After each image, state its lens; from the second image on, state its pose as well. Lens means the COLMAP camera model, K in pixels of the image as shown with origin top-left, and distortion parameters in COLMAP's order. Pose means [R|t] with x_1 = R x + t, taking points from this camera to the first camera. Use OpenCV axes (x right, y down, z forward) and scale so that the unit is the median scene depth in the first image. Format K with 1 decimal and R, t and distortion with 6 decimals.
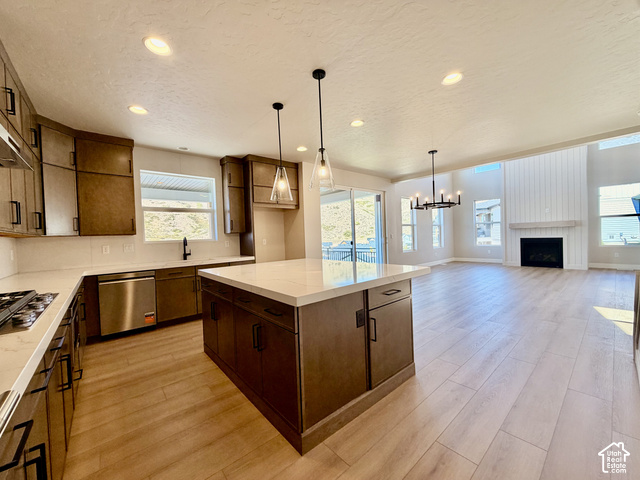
lens RADIAL K [[255.9, 0, 321.1], [0, 255.9, 237.2], [0, 0, 1]] dist [-0.000070, -0.000058]
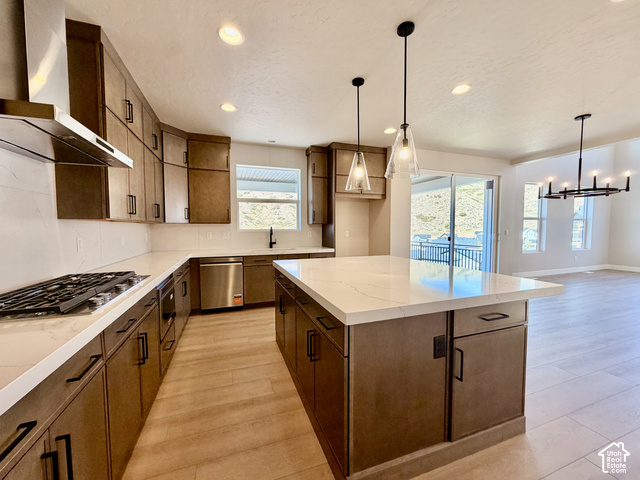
lens RADIAL K [[255.9, 0, 319.2], [0, 255.9, 238.8], [0, 0, 1]] dist [-0.000070, -0.000058]
pose [[0.932207, 0.049819, -0.358481, 0.040828], [-0.033036, 0.998059, 0.052796, -0.014642], [0.360415, -0.037374, 0.932043, 0.098116]]
